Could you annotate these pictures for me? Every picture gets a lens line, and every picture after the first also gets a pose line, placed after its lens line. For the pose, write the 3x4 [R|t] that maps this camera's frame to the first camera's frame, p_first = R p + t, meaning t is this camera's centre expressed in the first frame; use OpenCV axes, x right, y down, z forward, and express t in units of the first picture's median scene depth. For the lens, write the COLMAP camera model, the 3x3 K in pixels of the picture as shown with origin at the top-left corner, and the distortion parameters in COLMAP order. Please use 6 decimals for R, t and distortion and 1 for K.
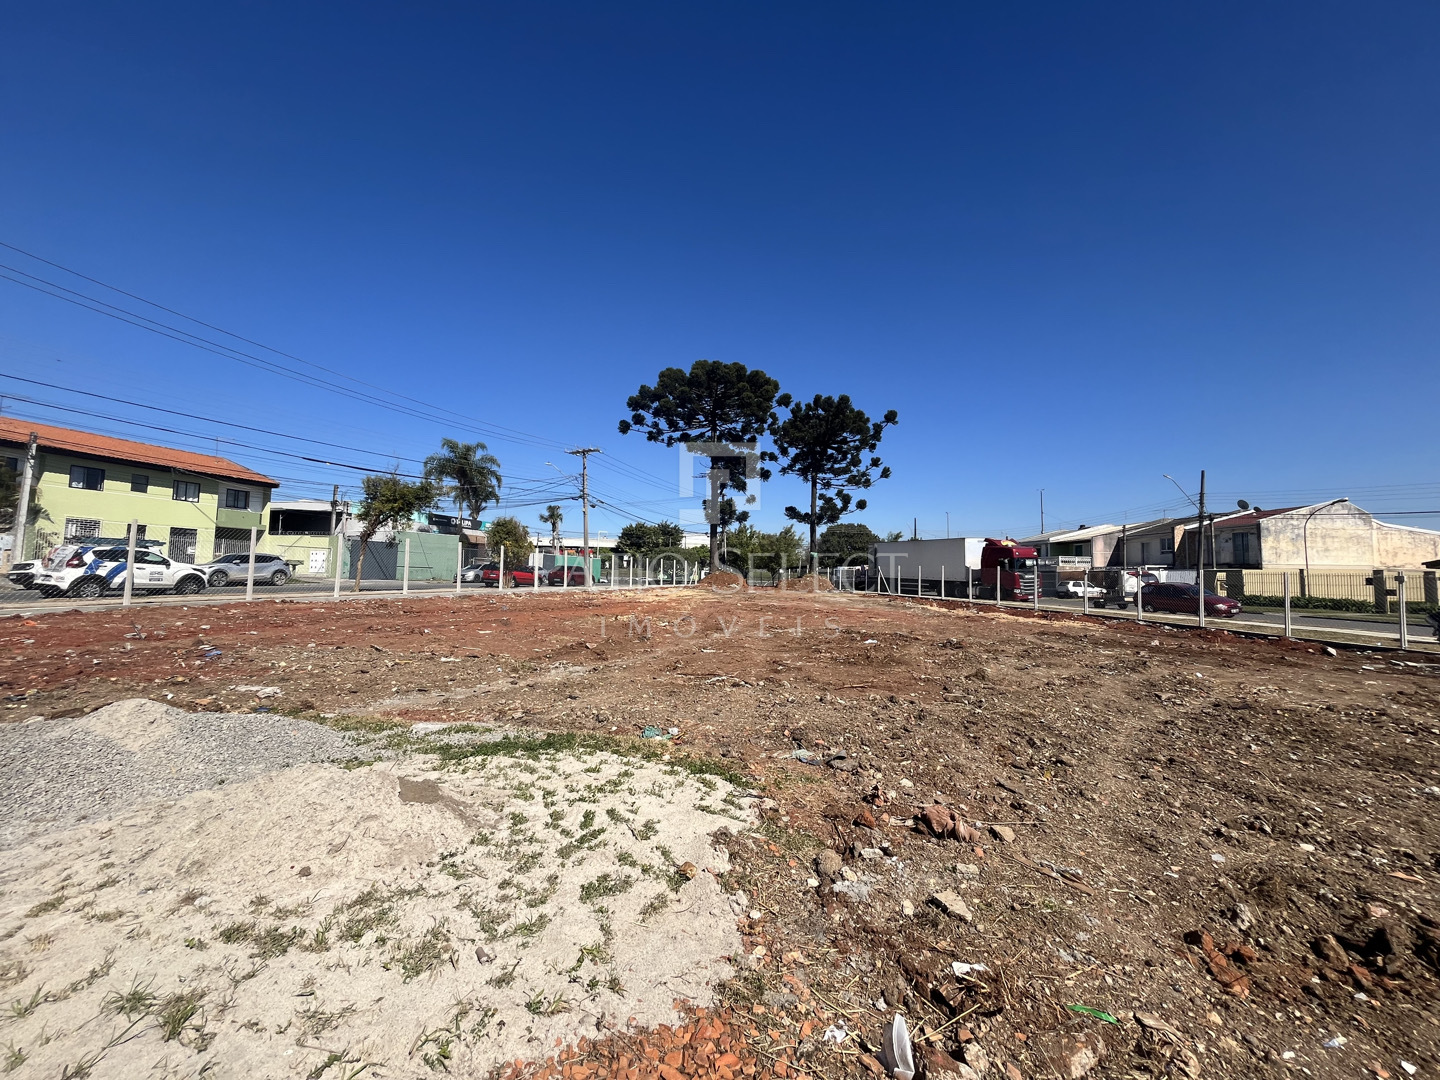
lens RADIAL K [[579.6, 0, 716.3], [0, 579.6, 536.1], [0, 0, 1]] dist [-0.003244, 0.000124]
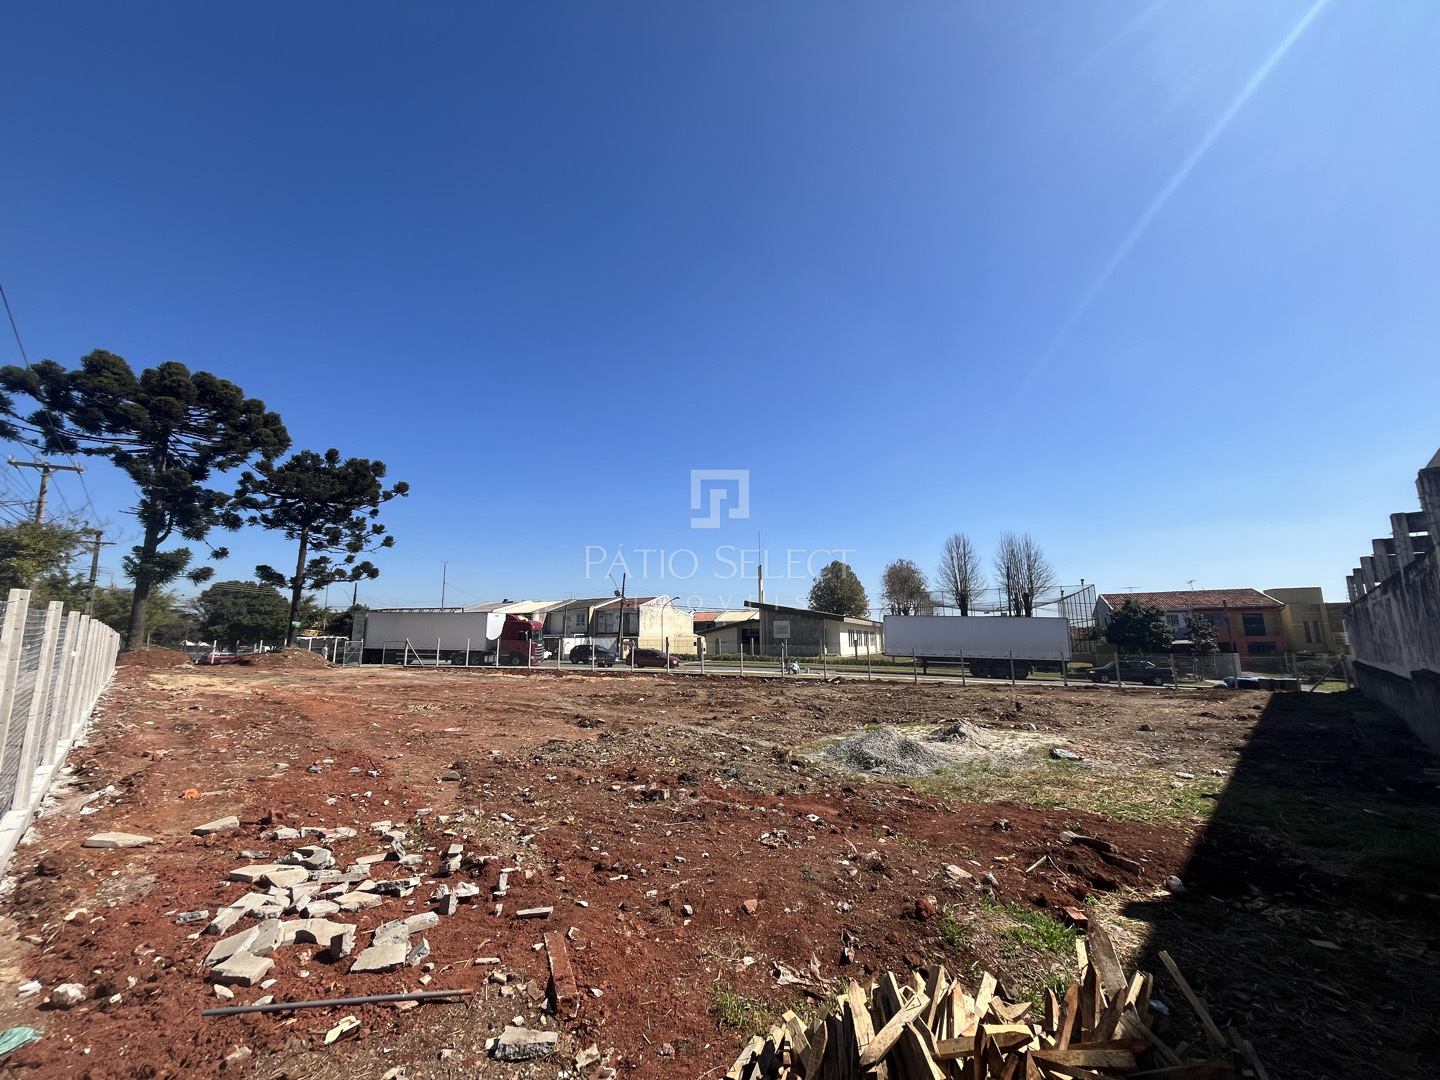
lens RADIAL K [[579.6, 0, 713.1], [0, 579.6, 540.7], [0, 0, 1]] dist [-0.003244, 0.000124]
pose [[0.469936, 0.129924, 0.873087, -0.380474], [-0.046637, 0.991381, -0.122425, -0.018530], [-0.881468, 0.016814, 0.471945, 0.048241]]
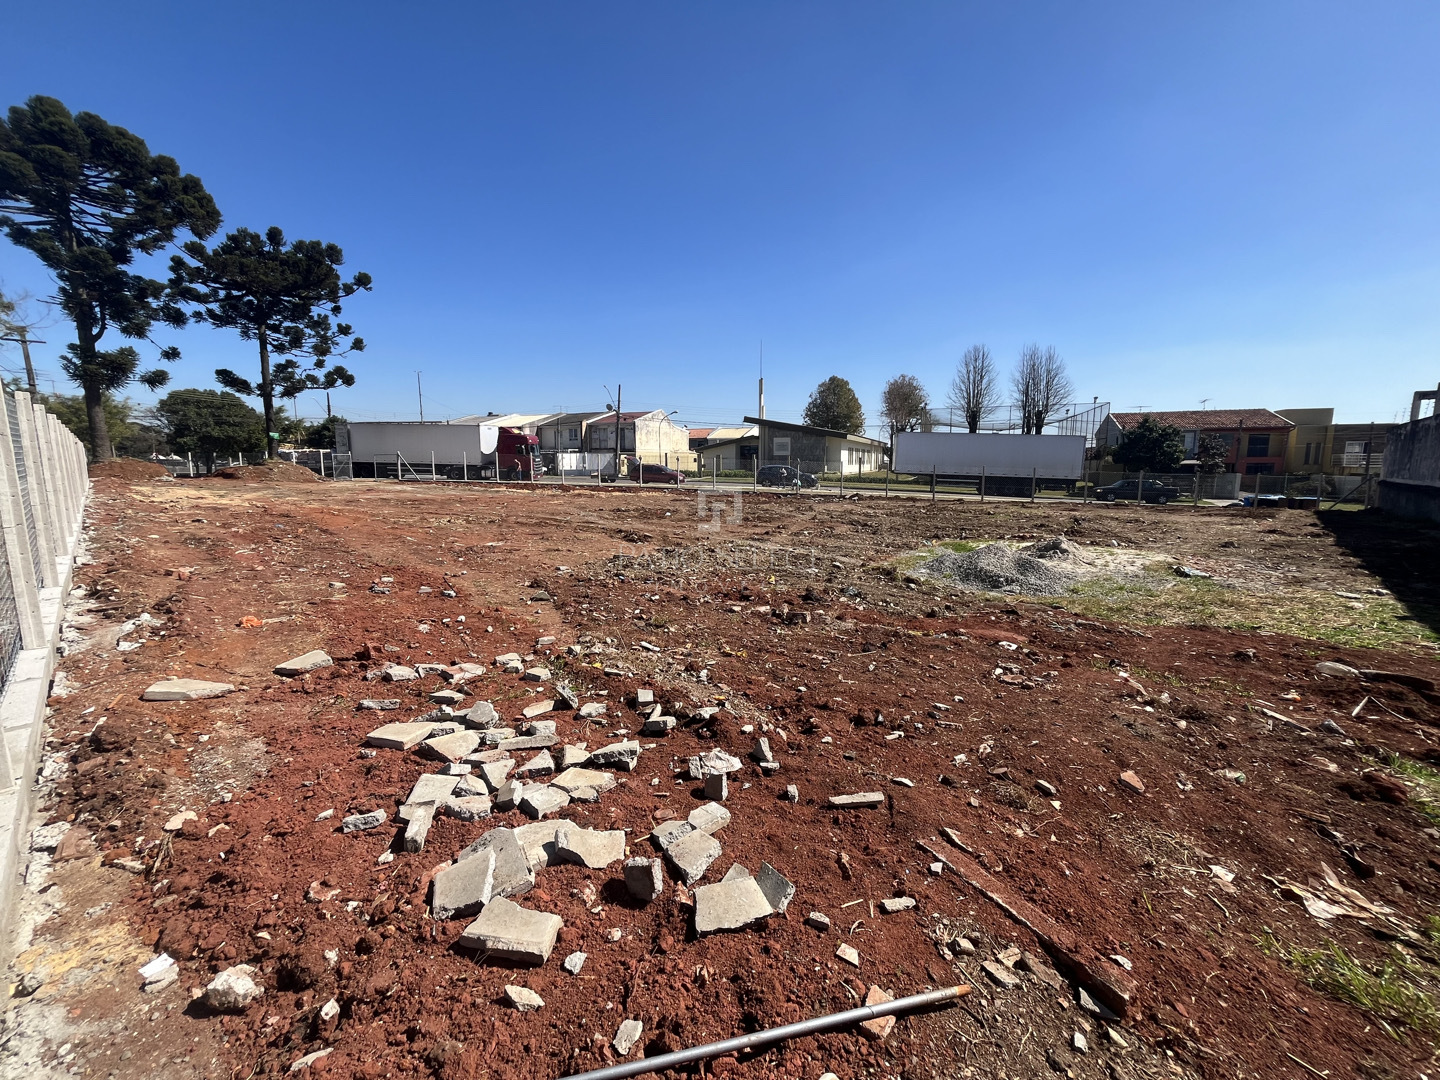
lens RADIAL K [[579.6, 0, 713.0], [0, 579.6, 539.9], [0, 0, 1]] dist [-0.003244, 0.000124]
pose [[0.440946, -0.140441, 0.886478, -0.365467], [-0.055792, 0.981483, 0.183244, -0.008873], [-0.895798, -0.130259, 0.424945, 0.108653]]
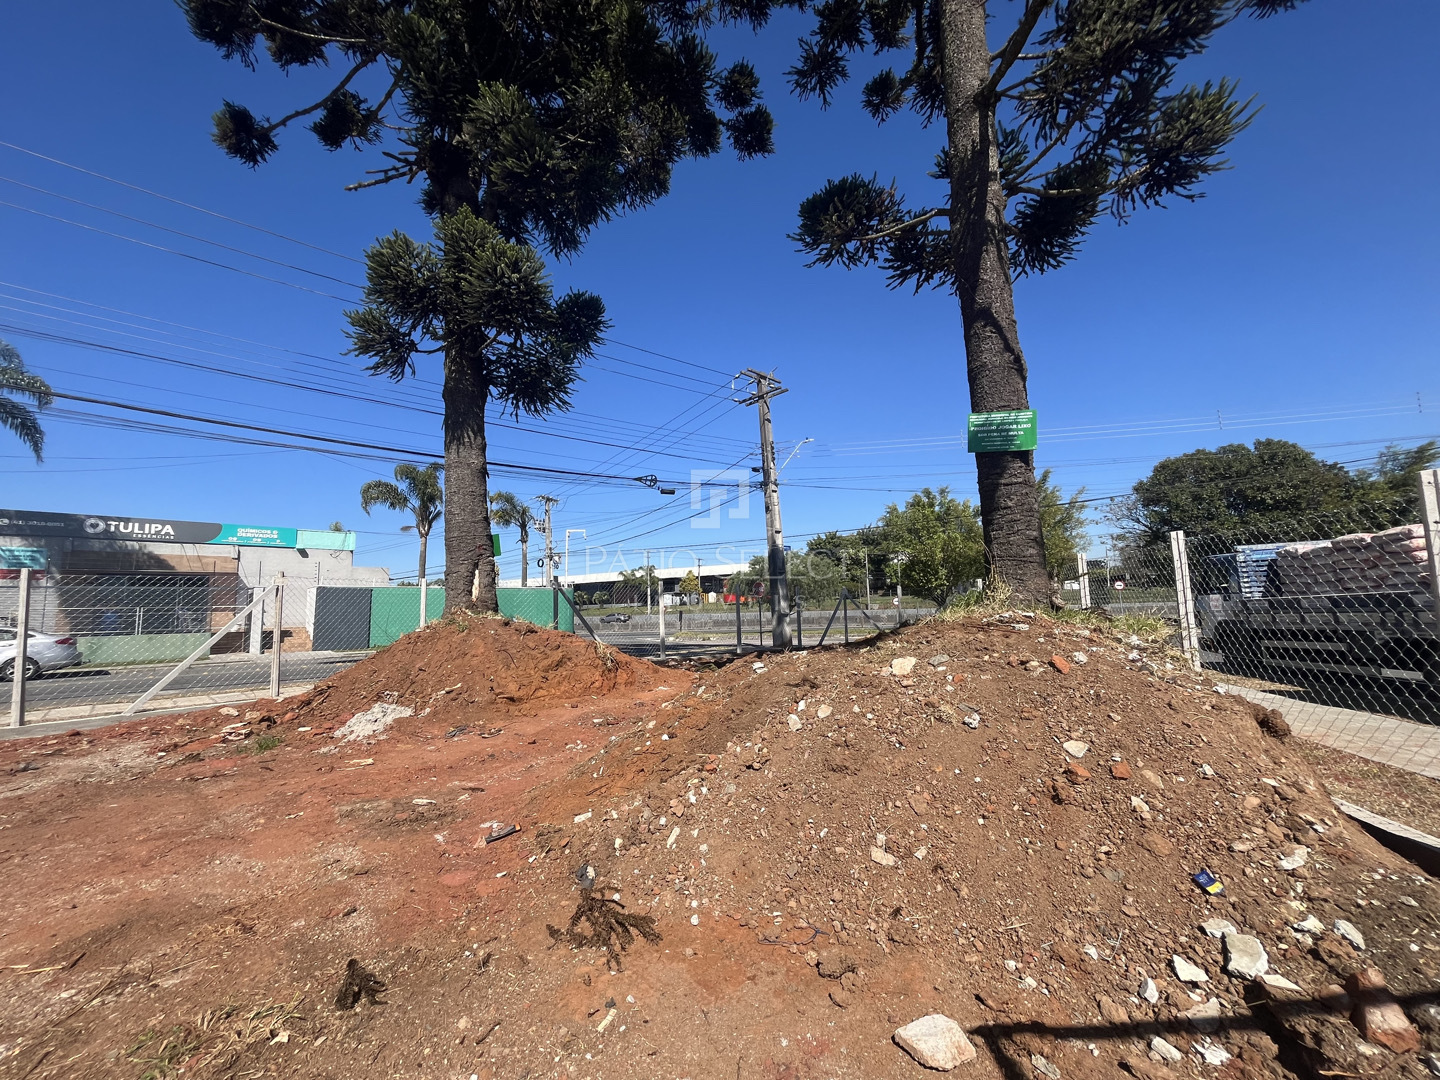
lens RADIAL K [[579.6, 0, 713.2], [0, 579.6, 542.2], [0, 0, 1]] dist [-0.003244, 0.000124]
pose [[0.885133, -0.102944, -0.453808, 0.205900], [0.084412, 0.994564, -0.060971, 0.068786], [0.457617, 0.015660, 0.889011, 1.071489]]
